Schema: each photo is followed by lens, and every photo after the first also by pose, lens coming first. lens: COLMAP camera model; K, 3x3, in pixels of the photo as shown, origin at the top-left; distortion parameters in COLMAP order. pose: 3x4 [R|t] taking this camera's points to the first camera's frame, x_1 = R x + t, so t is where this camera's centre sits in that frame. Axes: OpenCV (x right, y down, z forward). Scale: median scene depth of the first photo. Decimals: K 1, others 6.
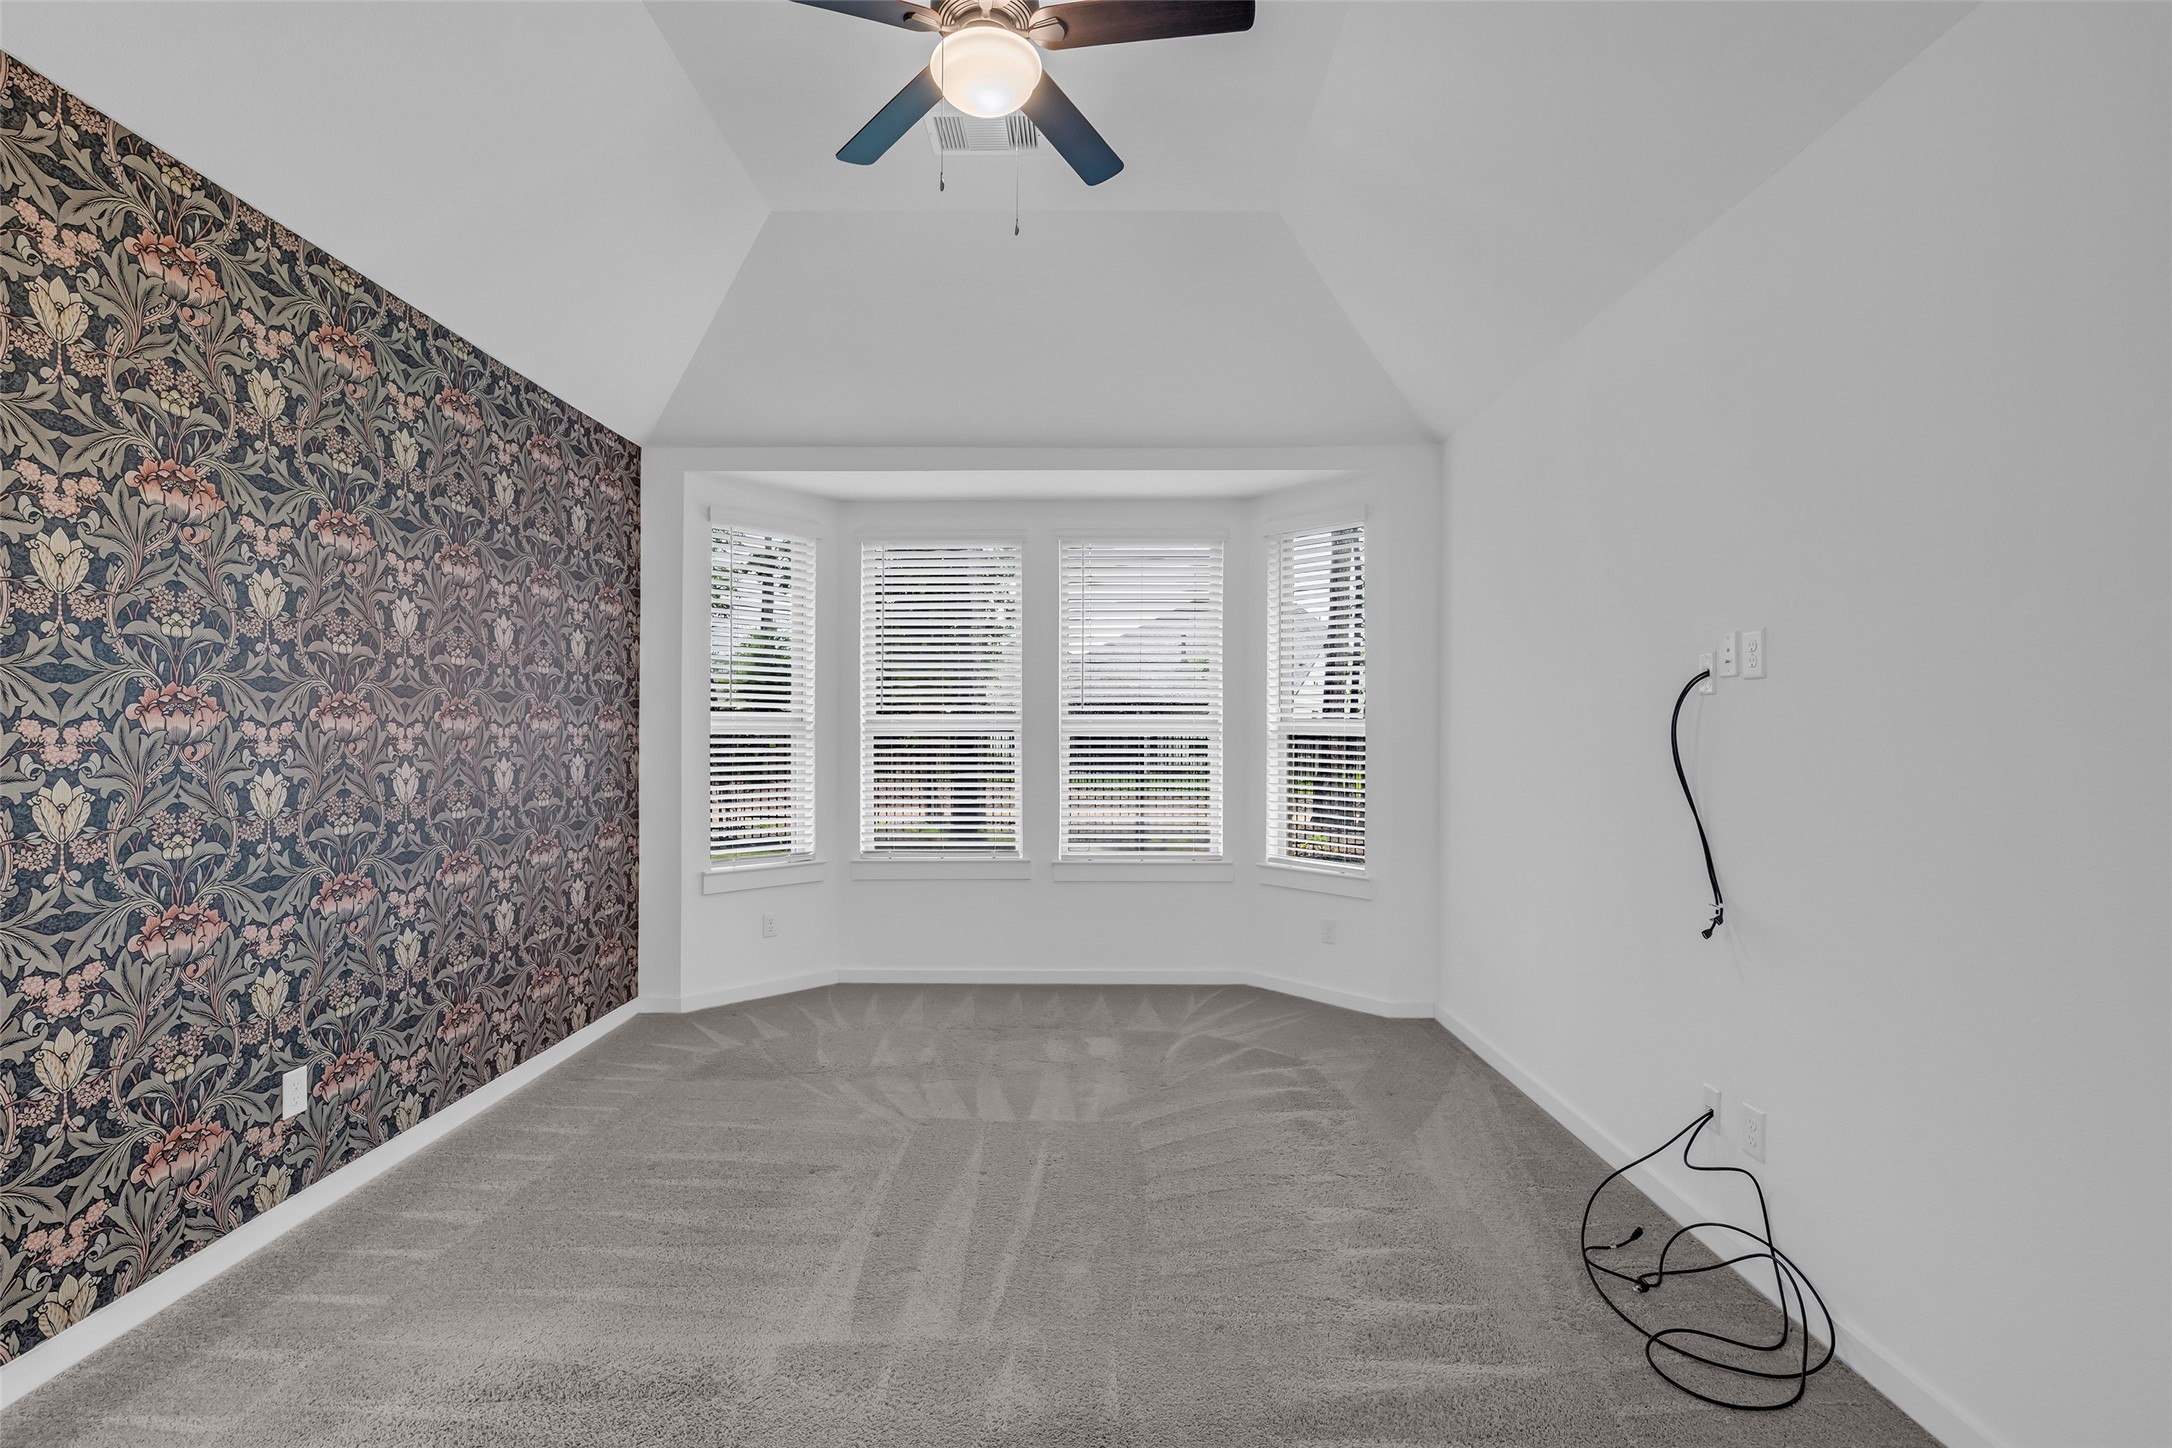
lens RADIAL K [[1000.9, 0, 1080.3], [0, 1000.9, 709.4], [0, 0, 1]] dist [-0.024270, 0.007268]
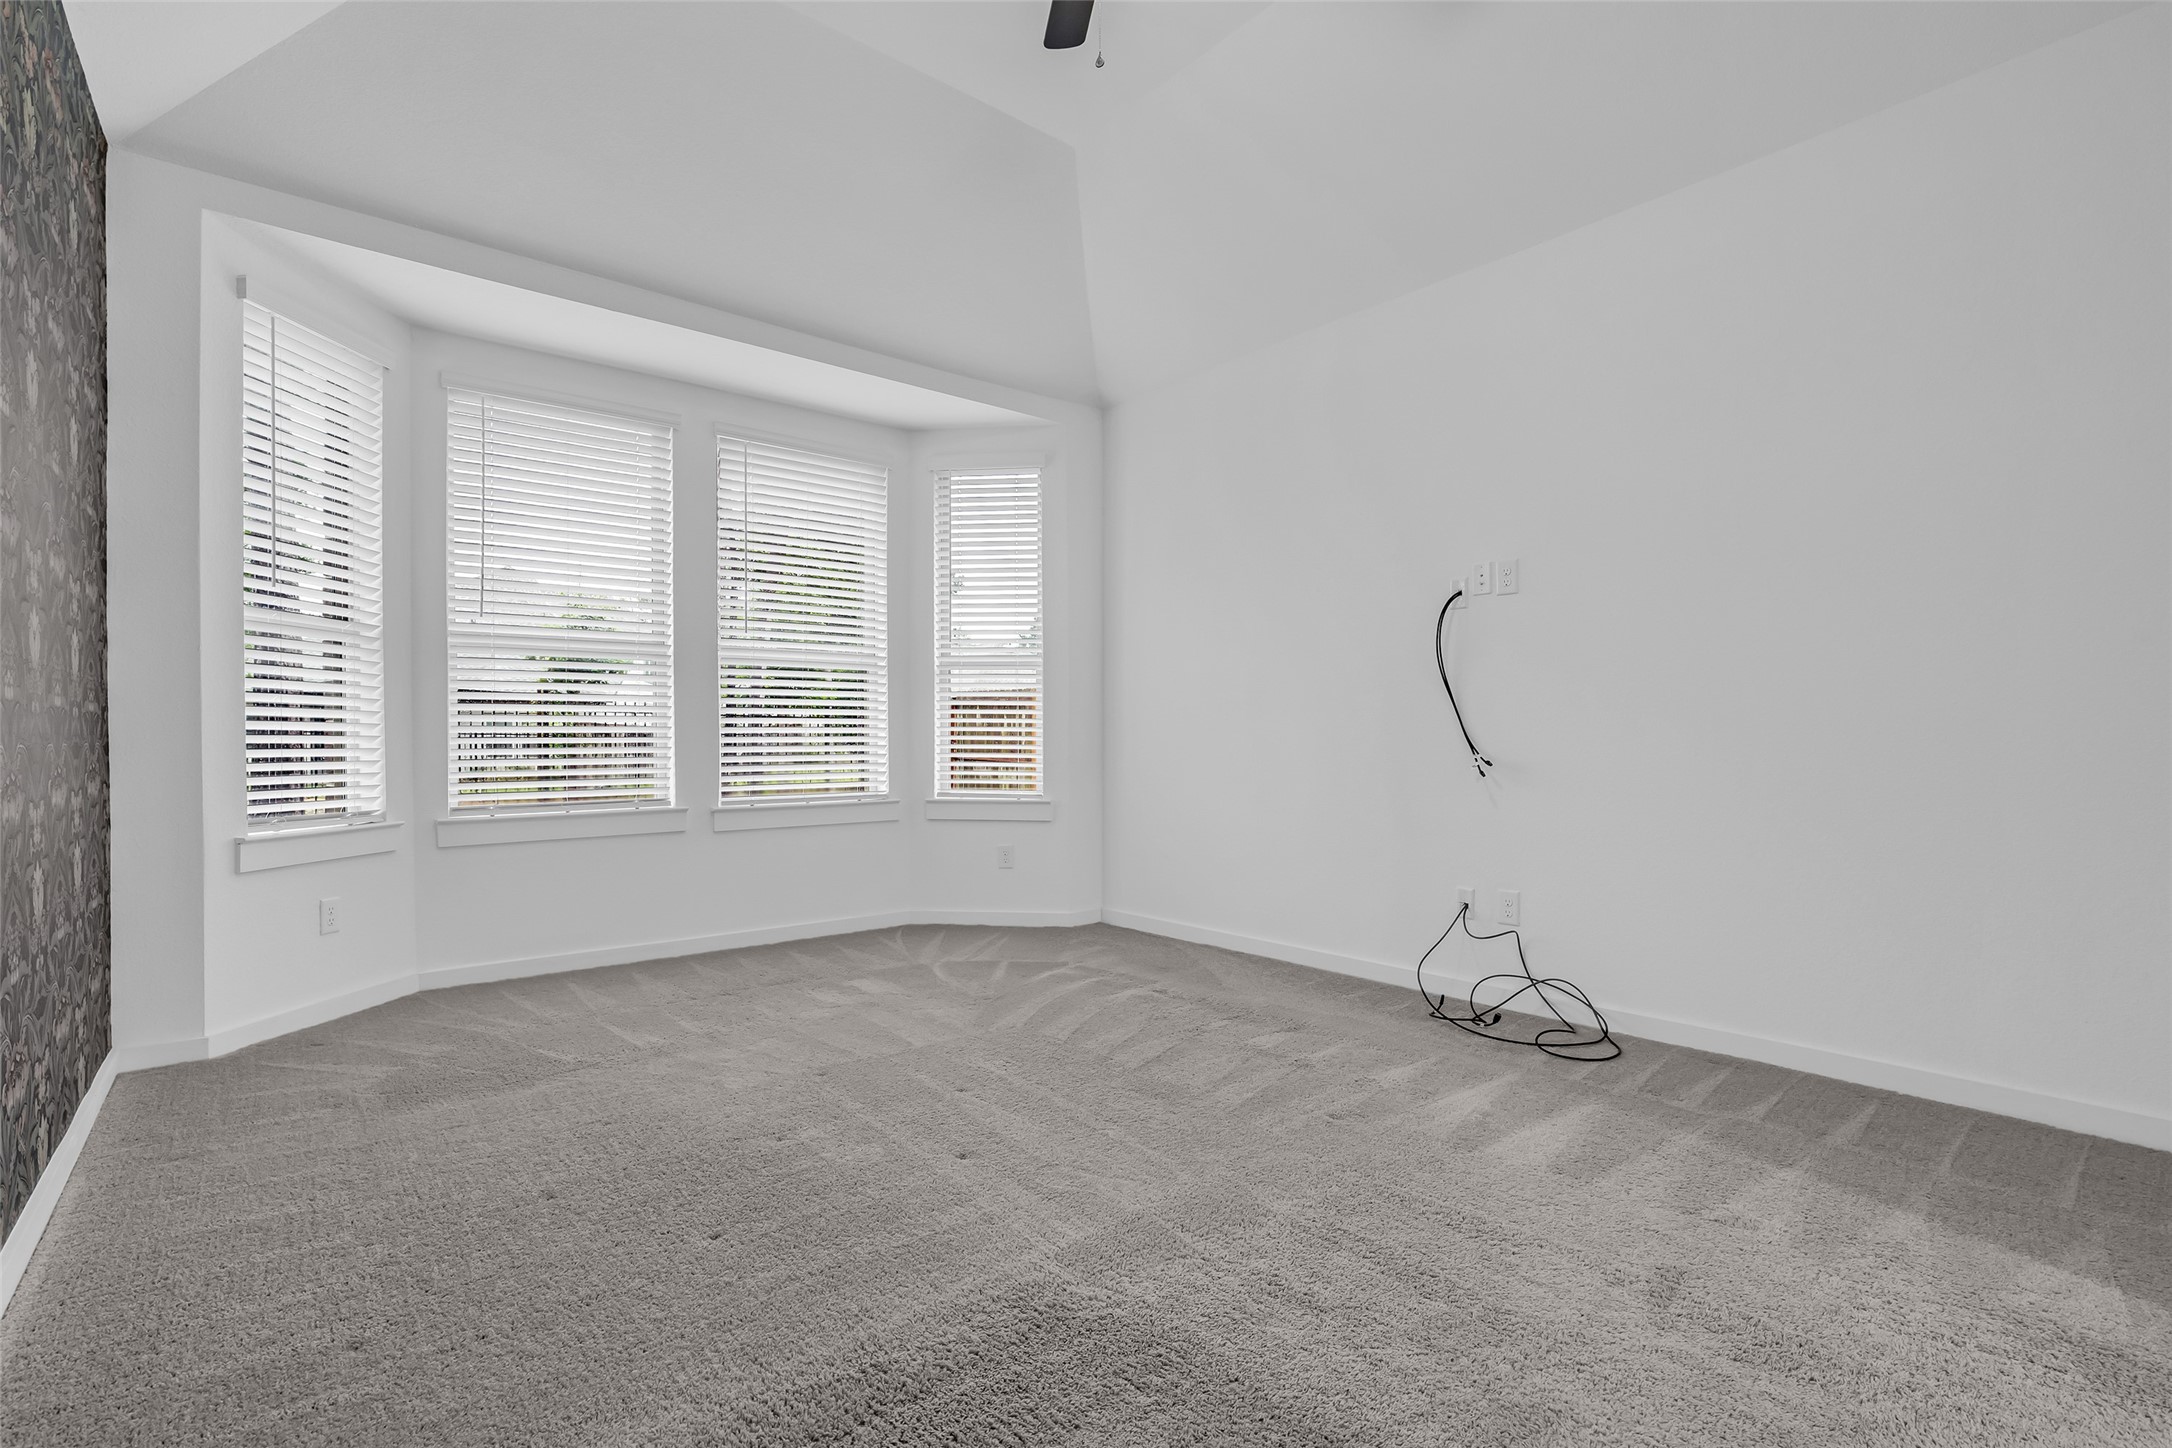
lens RADIAL K [[1011.3, 0, 1082.2], [0, 1011.3, 728.3], [0, 0, 1]] dist [-0.023739, 0.008345]
pose [[0.757172, 0.003115, 0.653208, -0.461918], [-0.007944, 0.999959, 0.004439, 0.100981], [-0.653167, -0.008550, 0.757165, 0.182225]]
